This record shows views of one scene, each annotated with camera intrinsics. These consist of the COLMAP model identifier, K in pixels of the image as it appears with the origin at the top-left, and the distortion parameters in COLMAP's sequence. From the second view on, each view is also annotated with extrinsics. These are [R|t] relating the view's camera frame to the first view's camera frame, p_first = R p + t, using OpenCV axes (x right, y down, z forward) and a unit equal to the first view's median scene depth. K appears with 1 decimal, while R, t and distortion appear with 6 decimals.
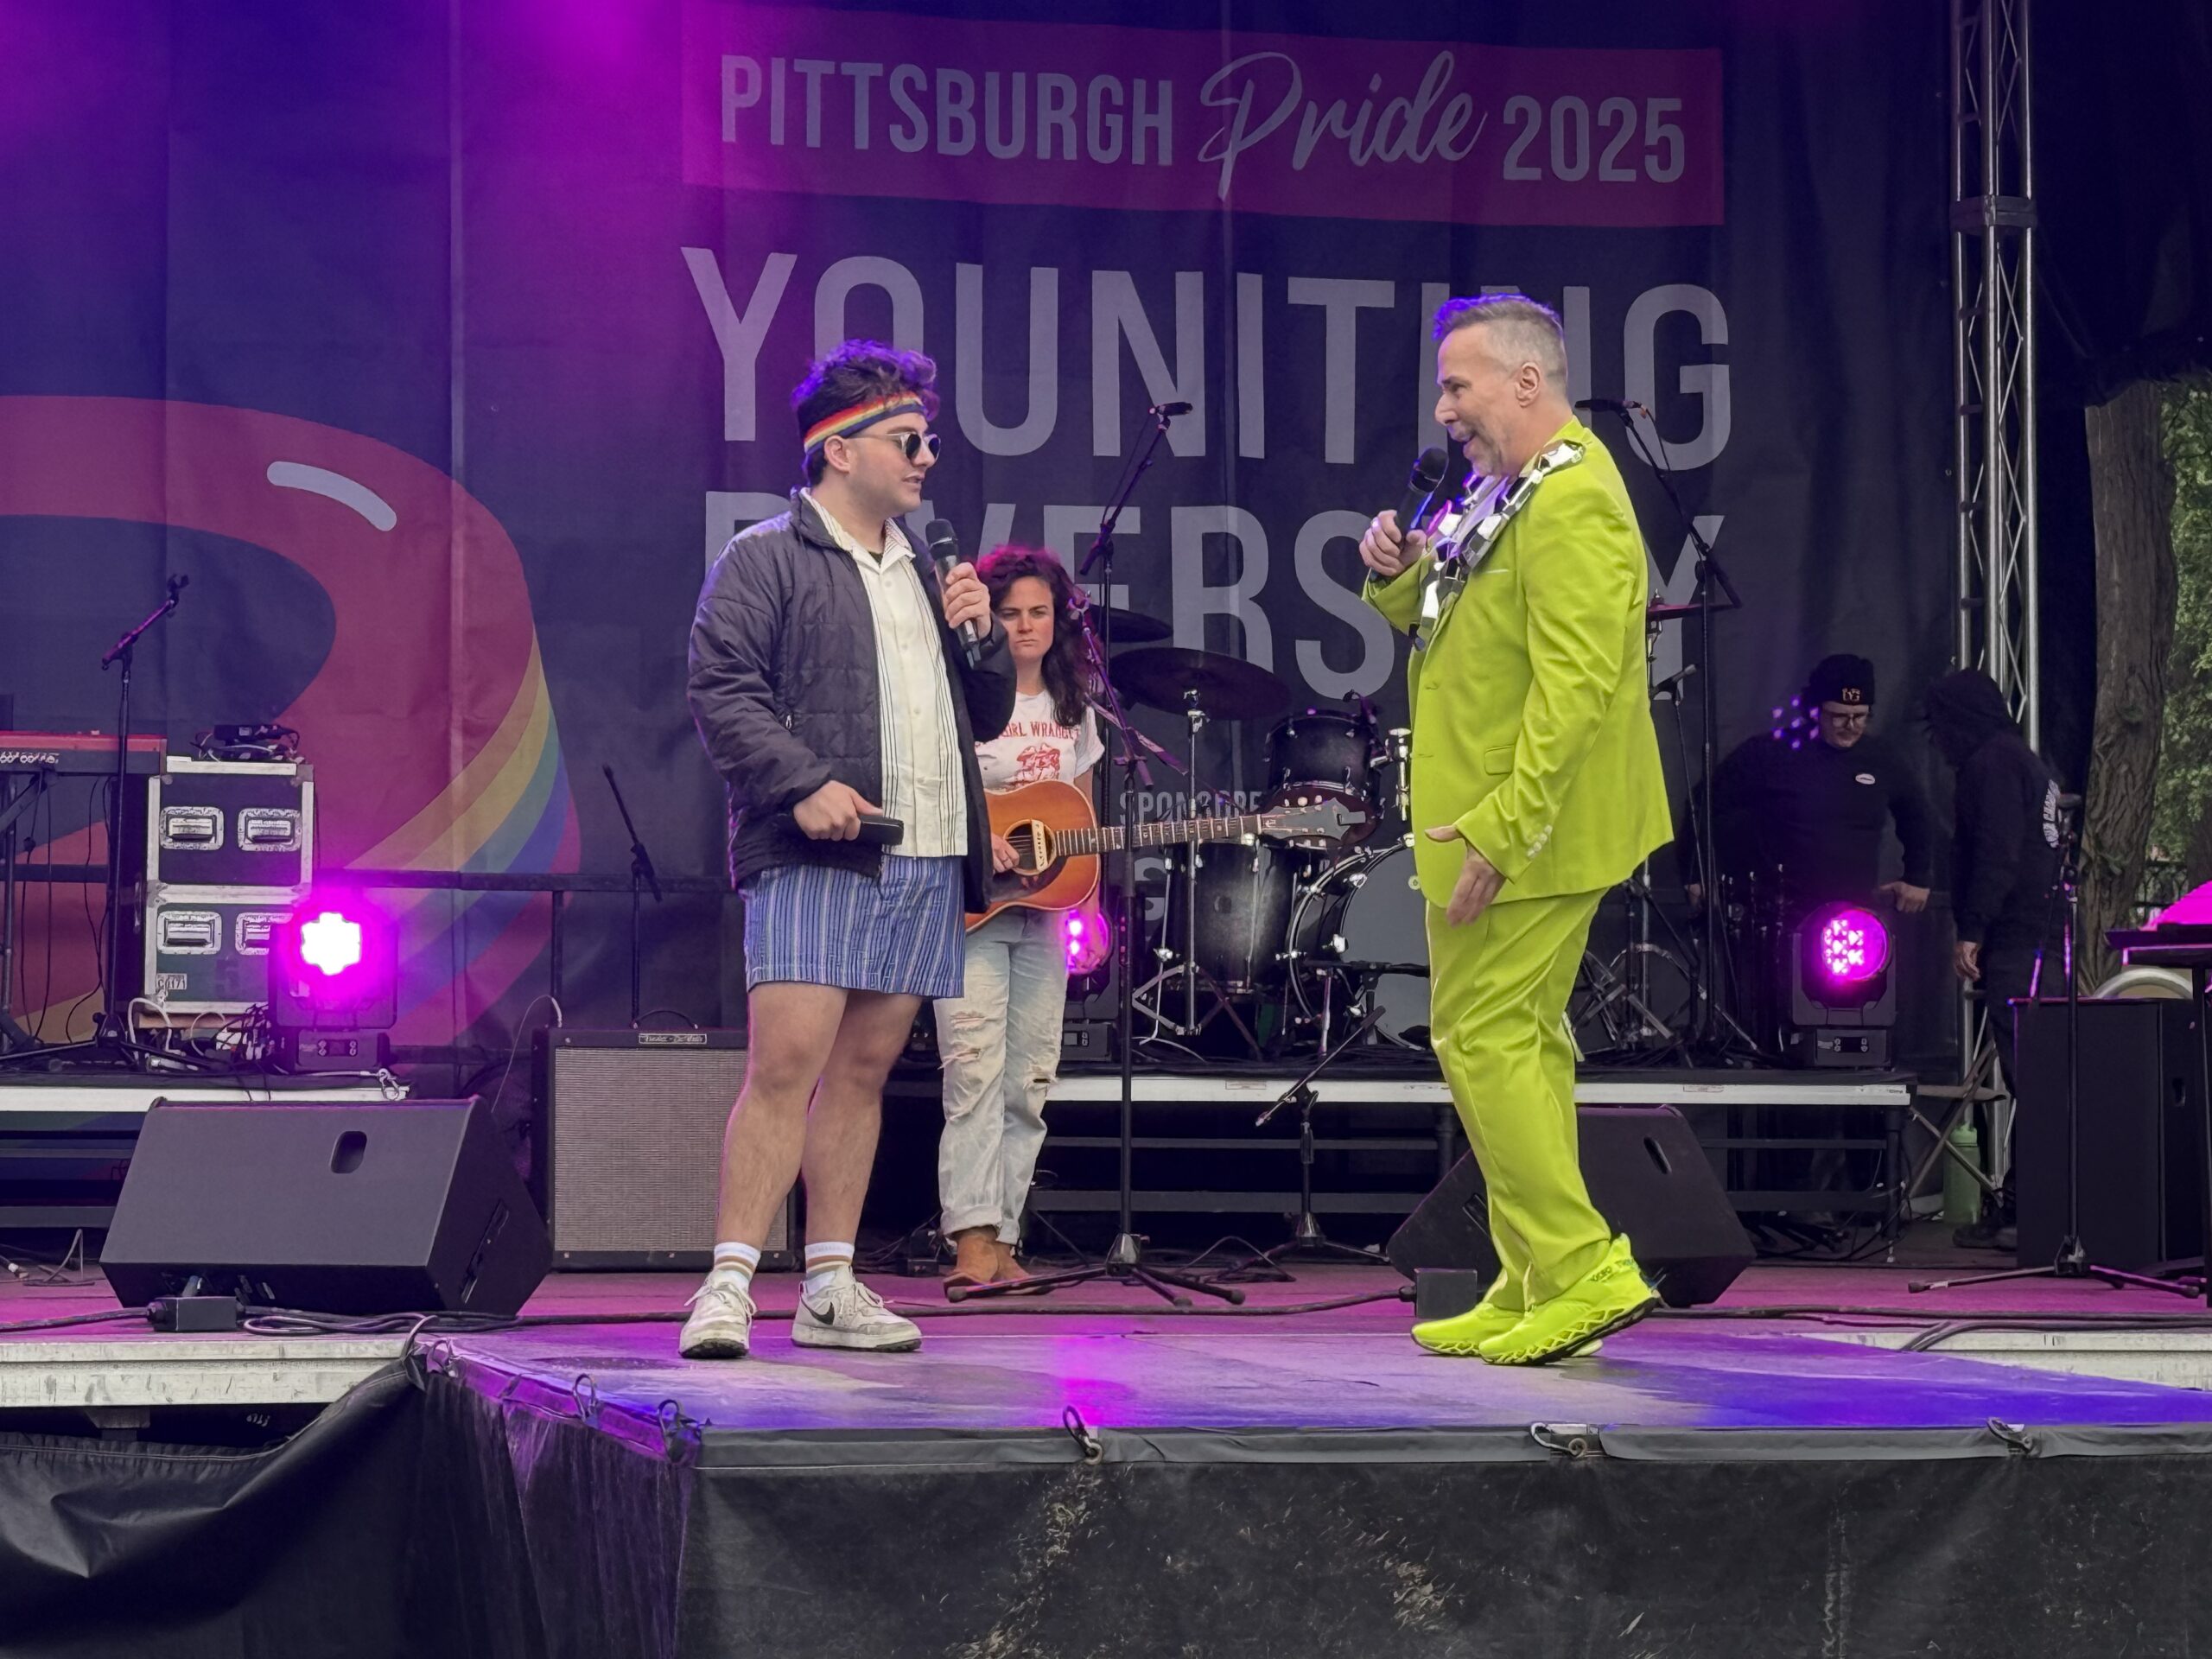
lens RADIAL K [[6001.3, 0, 1095.8], [0, 6001.3, 827.6], [0, 0, 1]] dist [0.142842, 0.000000]
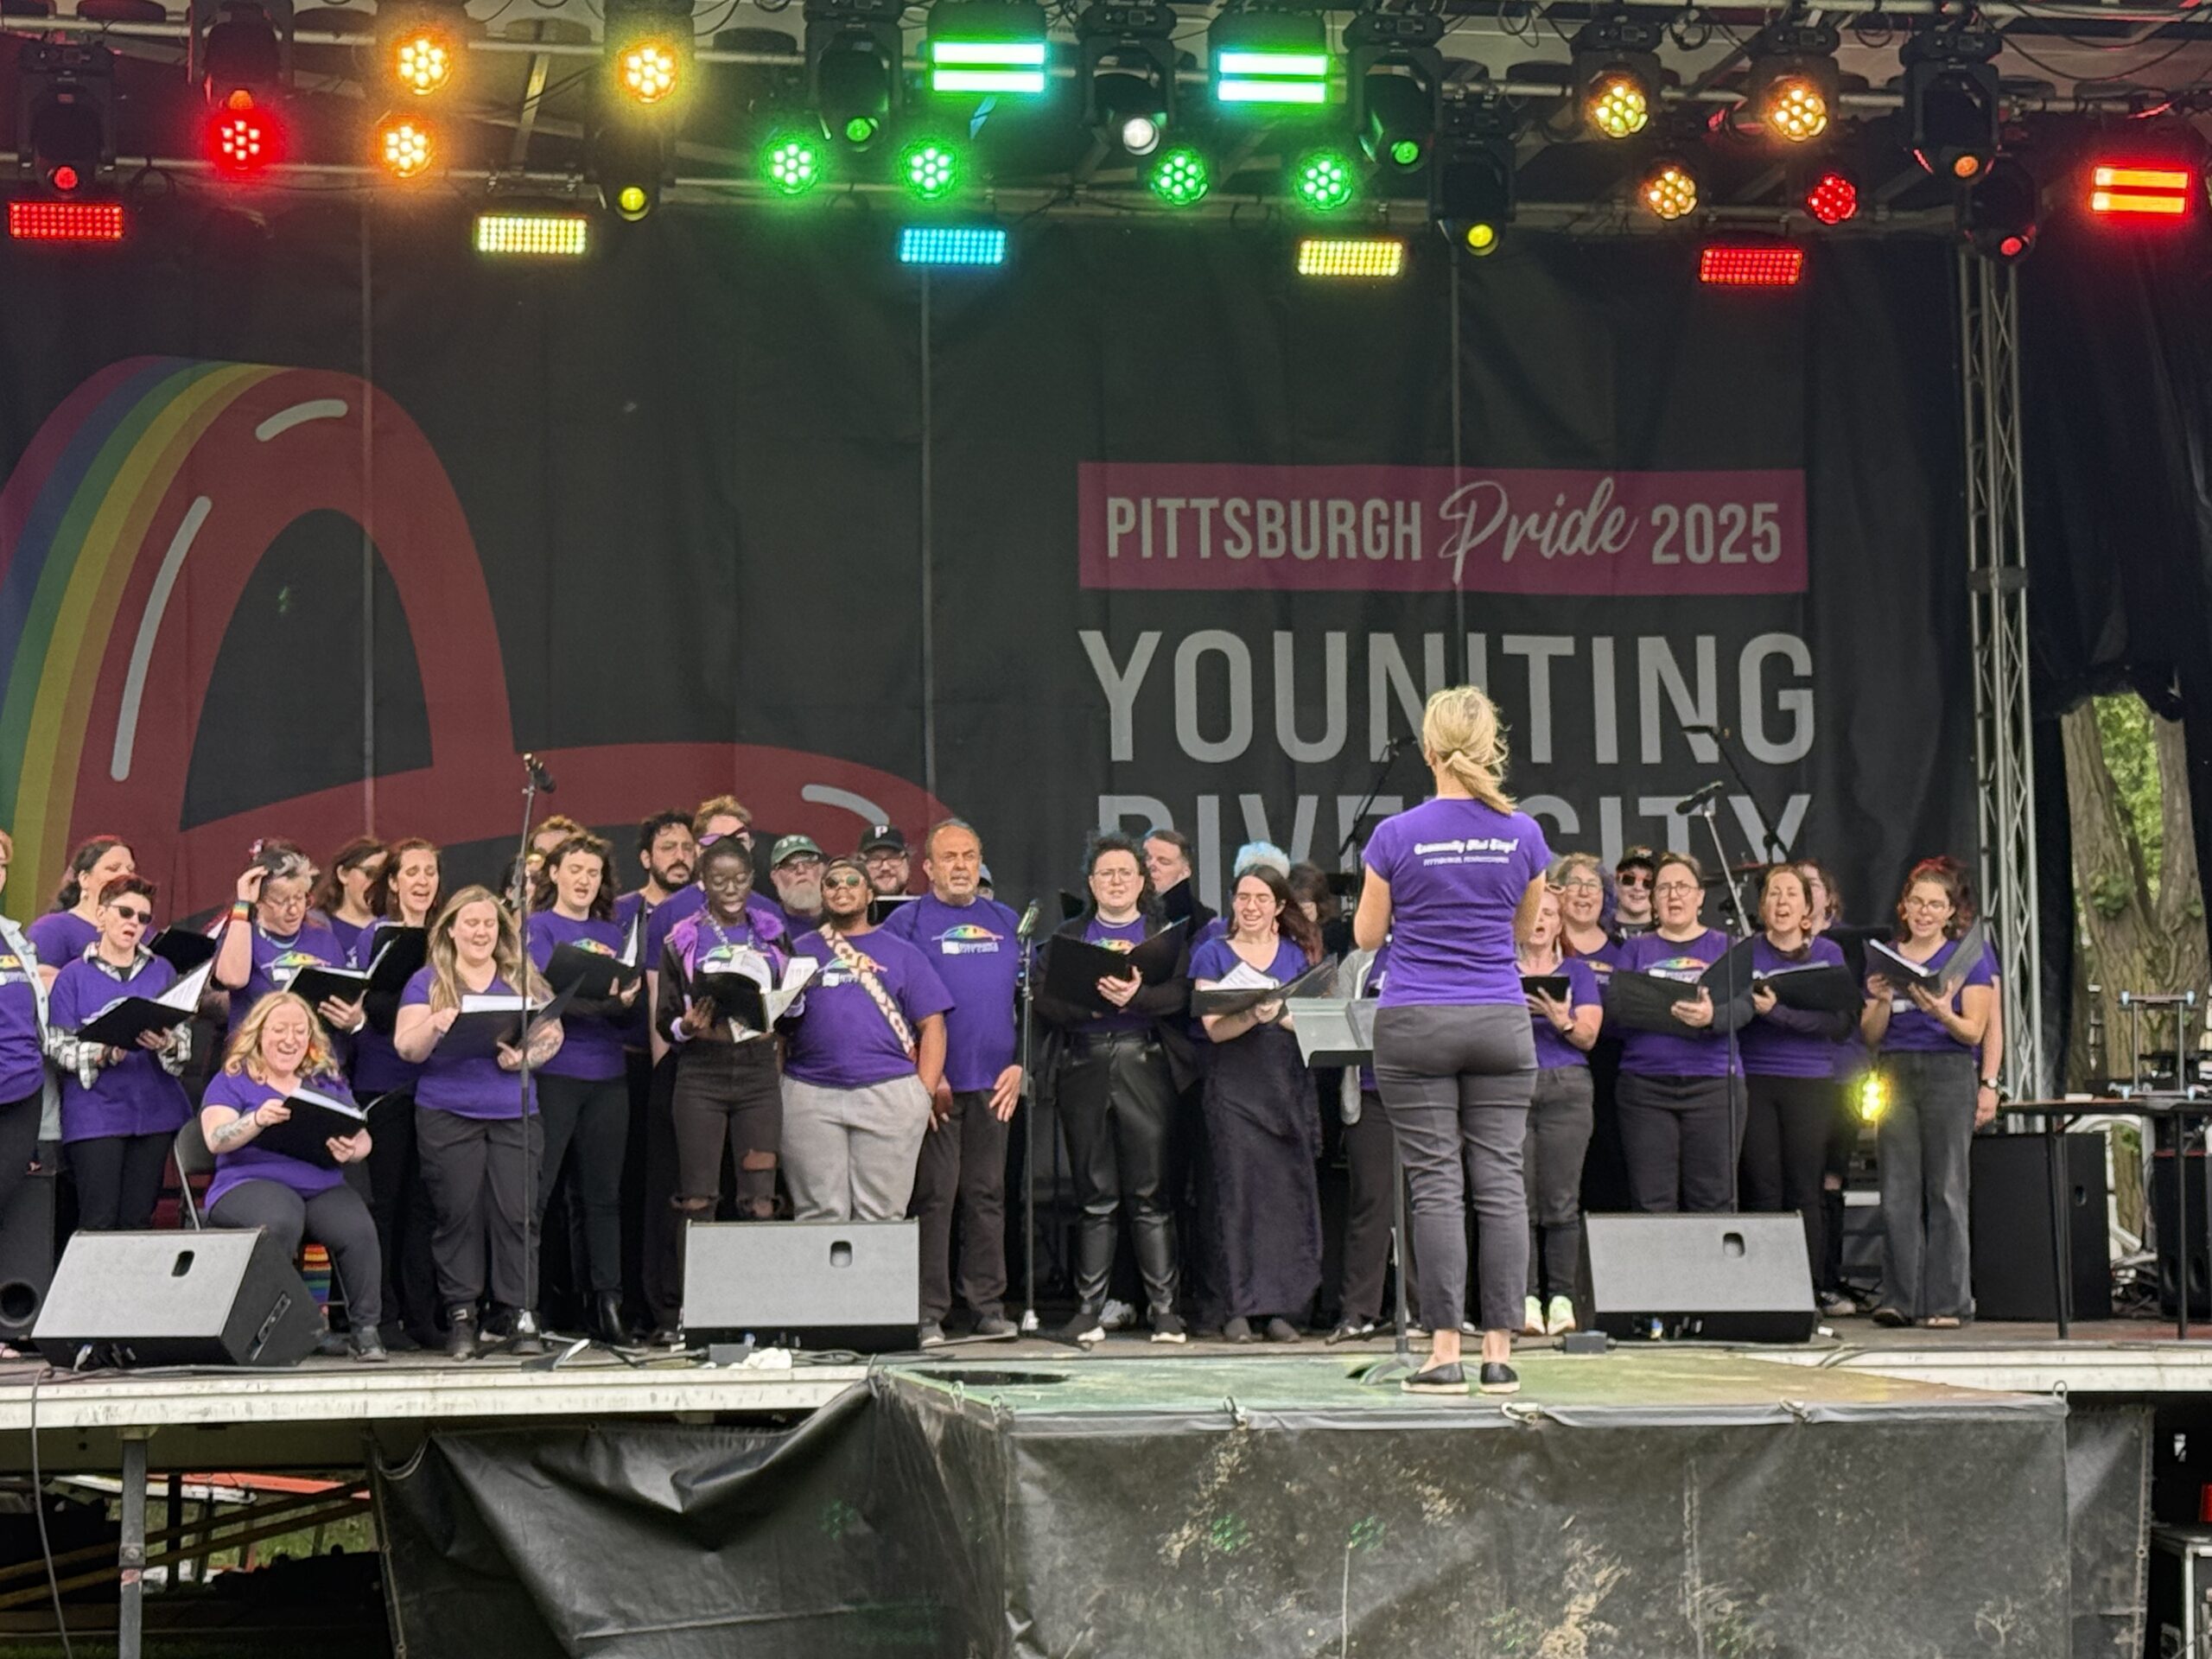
lens RADIAL K [[4665.2, 0, 1113.4], [0, 4665.2, 833.9], [0, 0, 1]] dist [0.184934, 0.000000]
pose [[0.996629, -0.022356, -0.078939, 0.026840], [0.019725, 0.999229, -0.033955, -0.007590], [0.079637, 0.032283, 0.996301, -0.129614]]
